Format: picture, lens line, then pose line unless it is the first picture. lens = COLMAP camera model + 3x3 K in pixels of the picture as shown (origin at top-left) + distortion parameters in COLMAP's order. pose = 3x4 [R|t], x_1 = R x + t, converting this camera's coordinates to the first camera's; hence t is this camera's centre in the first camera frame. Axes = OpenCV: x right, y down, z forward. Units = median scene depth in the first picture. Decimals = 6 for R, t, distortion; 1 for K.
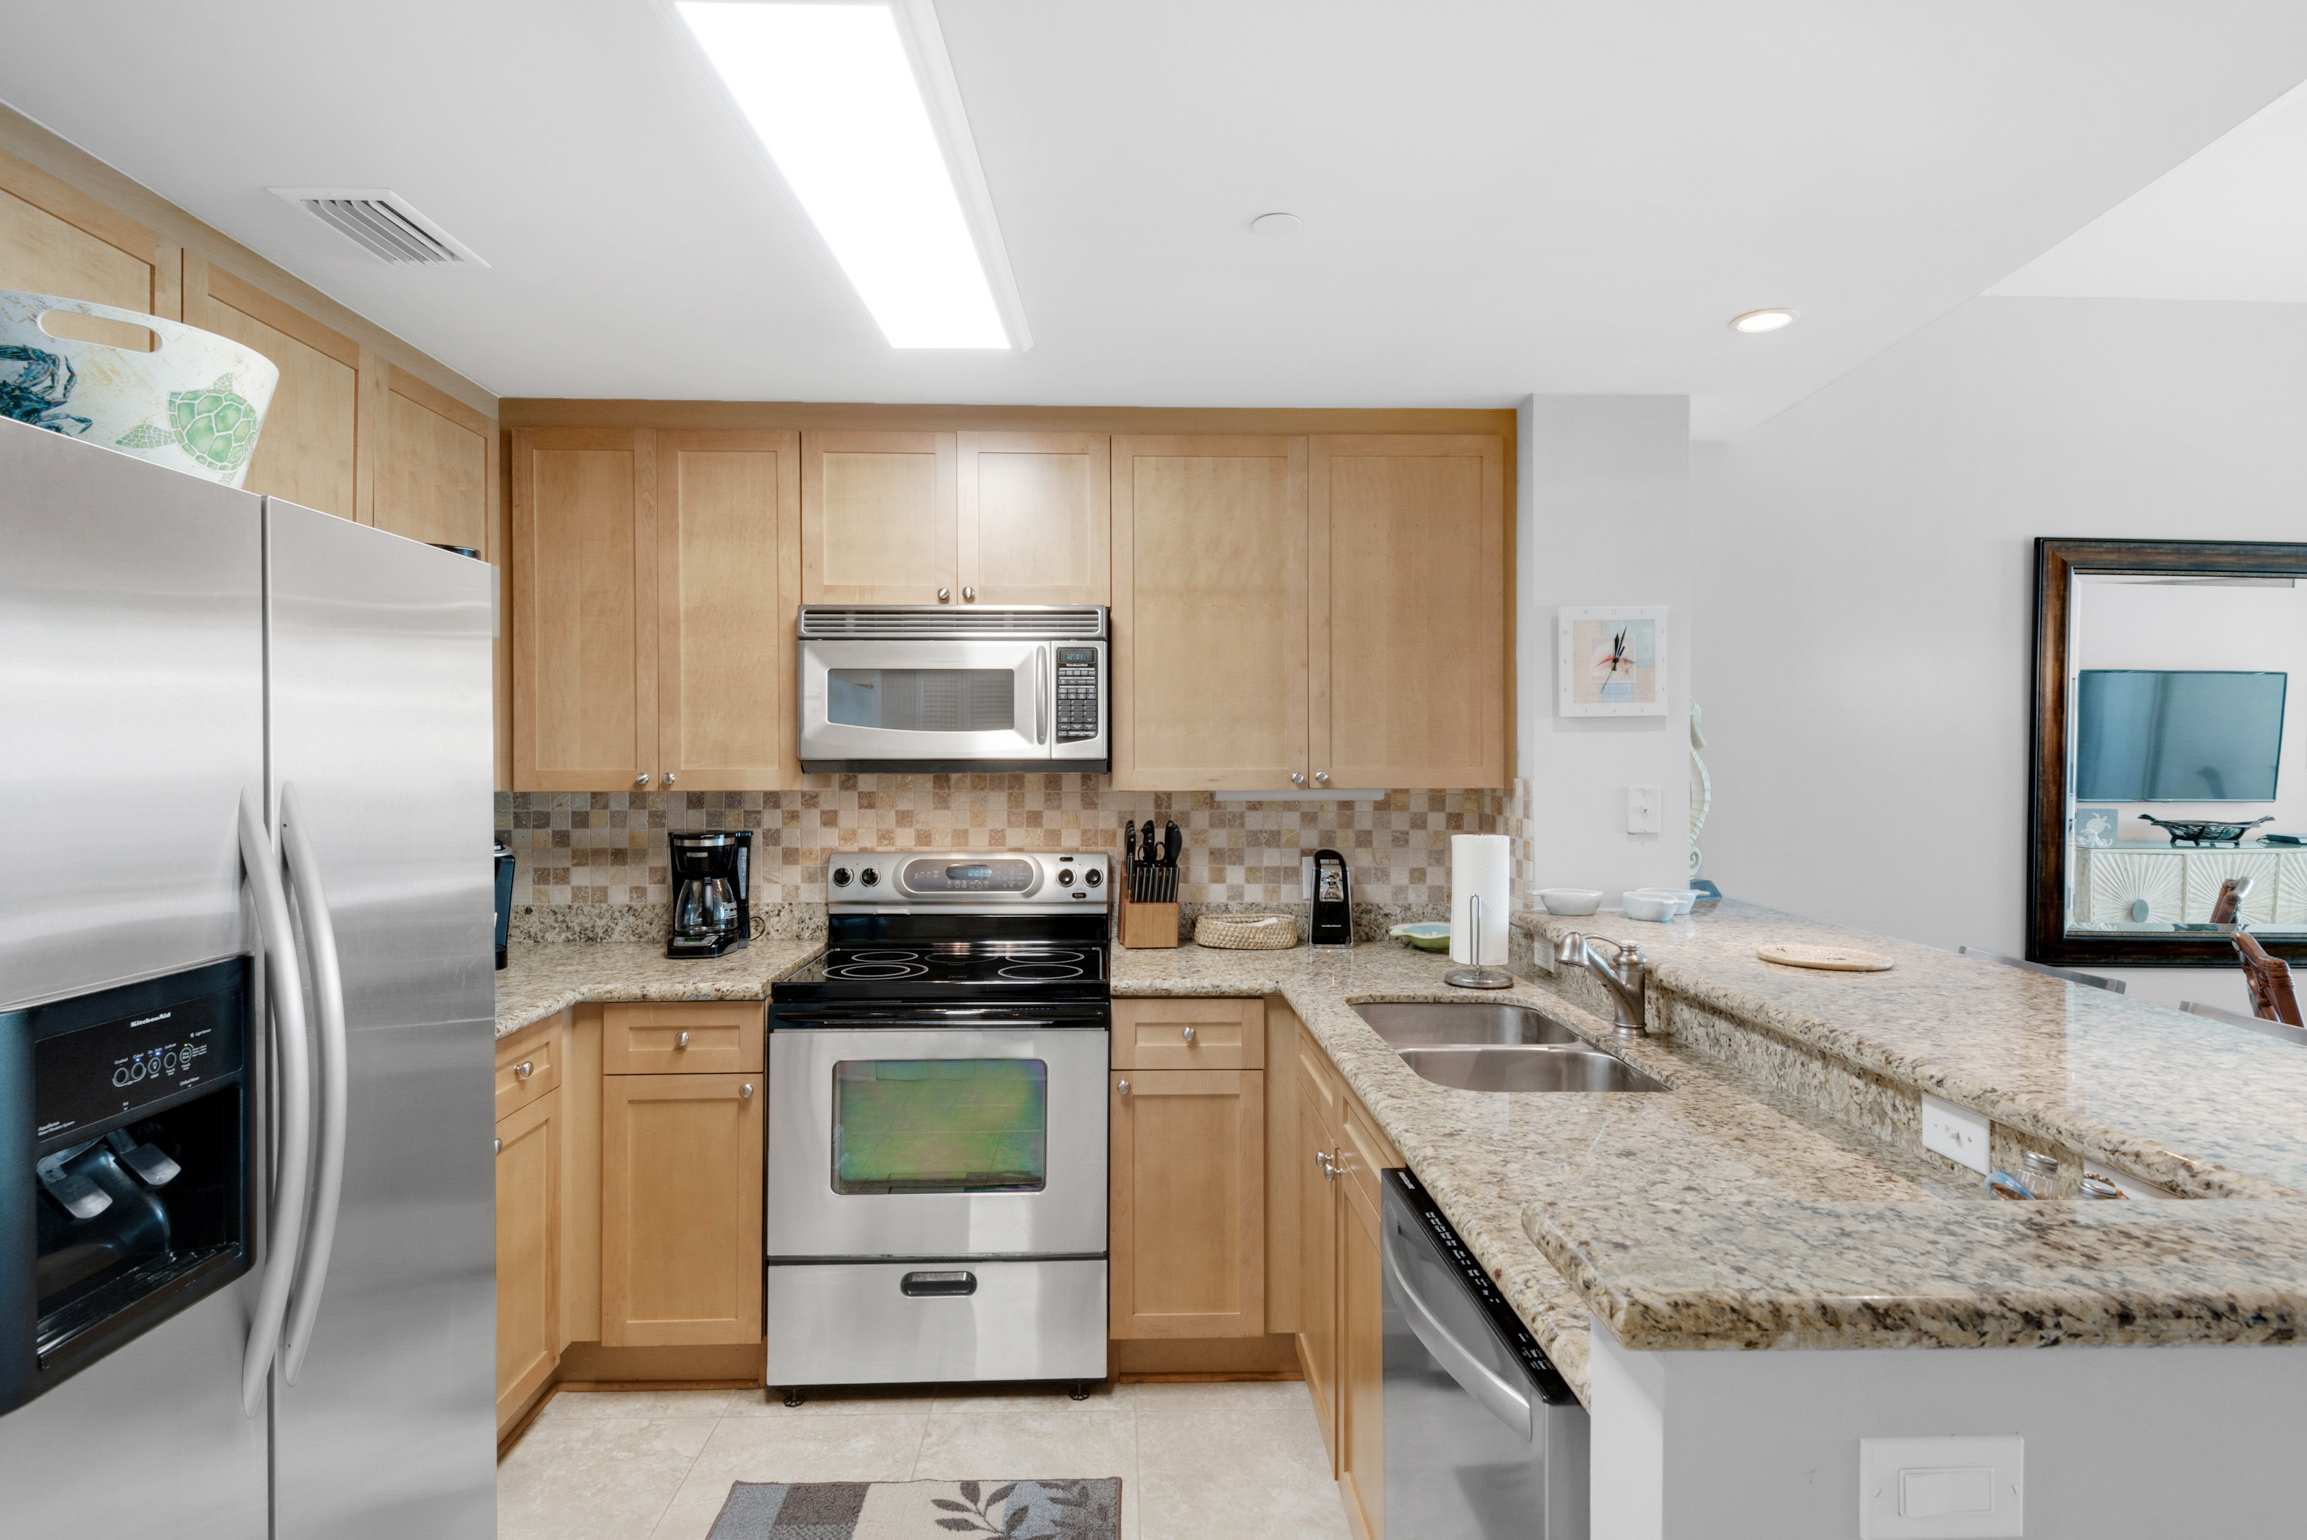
lens RADIAL K [[1177.4, 0, 1186.3], [0, 1177.4, 759.4], [0, 0, 1]] dist [0.038442, -0.027549]
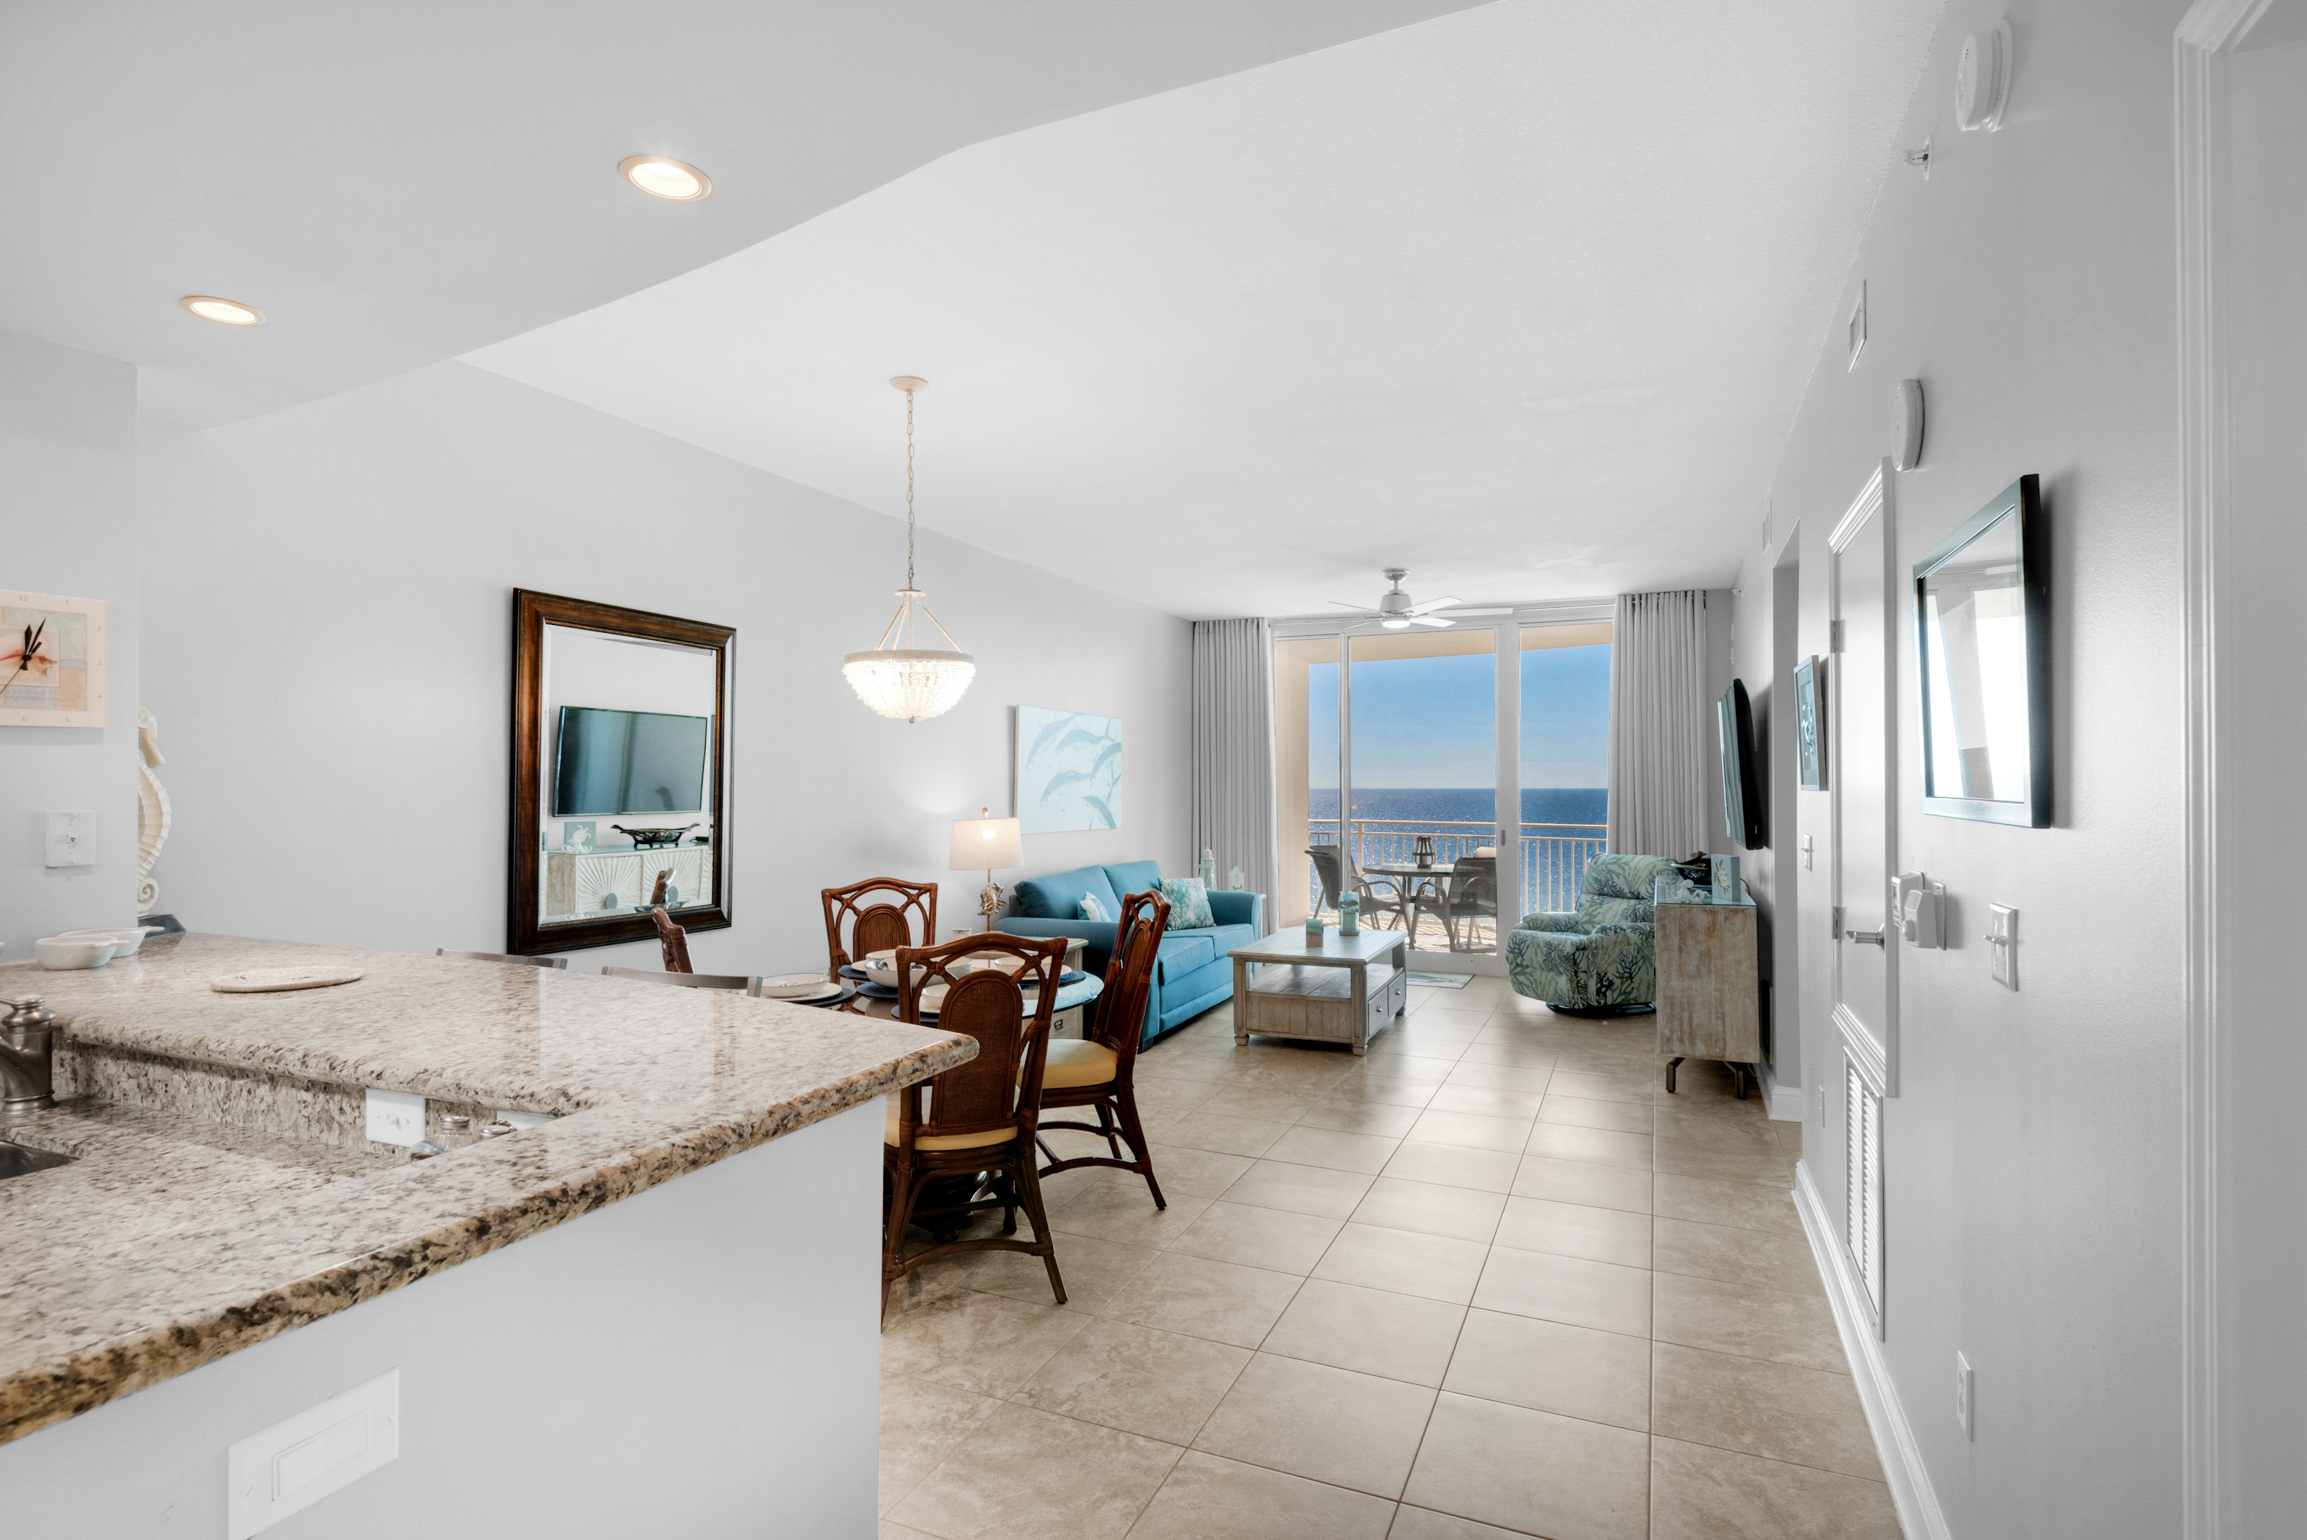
lens RADIAL K [[1106.1, 0, 1140.3], [0, 1106.1, 777.6], [0, 0, 1]] dist [0.011068, -0.009820]
pose [[0.445879, 0.001849, 0.895091, 0.028985], [0.002388, 0.999992, -0.003256, 0.005375], [-0.895090, 0.003589, 0.445871, -0.038981]]
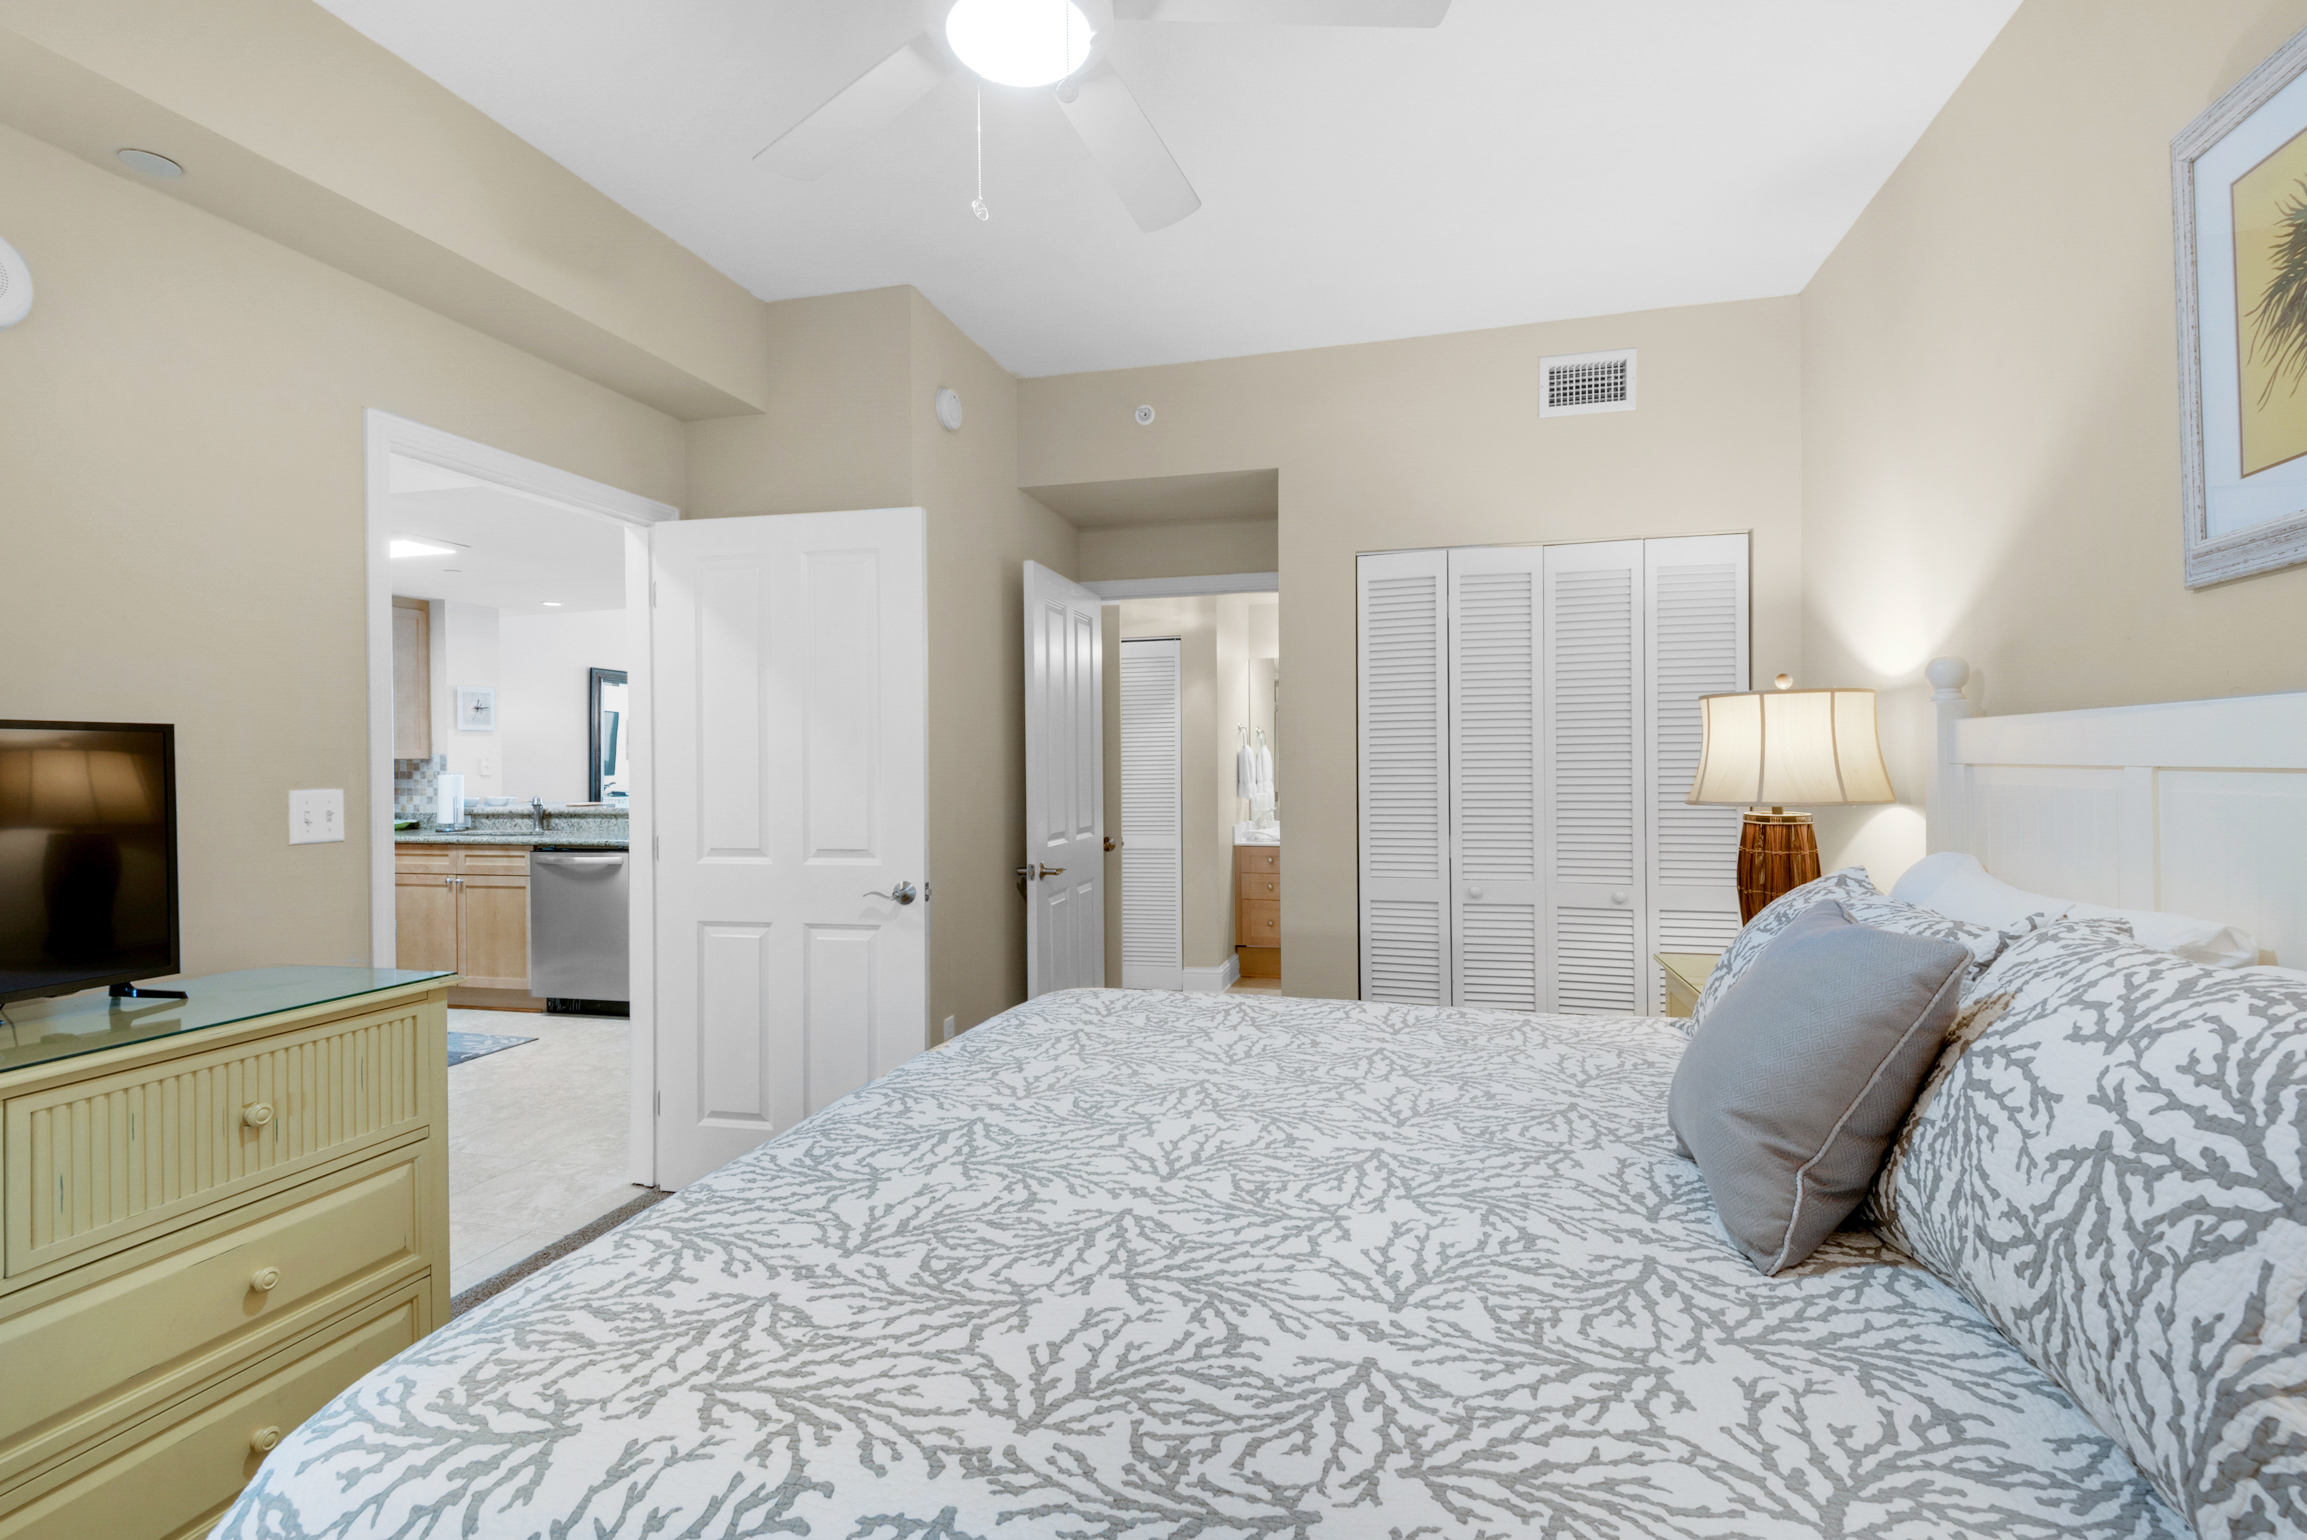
lens RADIAL K [[1048.9, 0, 1153.5], [0, 1048.9, 770.0], [0, 0, 1]] dist [0.001760, 0.000126]
pose [[0.289839, -0.009078, 0.957032, -1.887564], [0.005336, 0.999955, 0.007869, 0.054144], [-0.957060, 0.002825, 0.289875, -1.439874]]
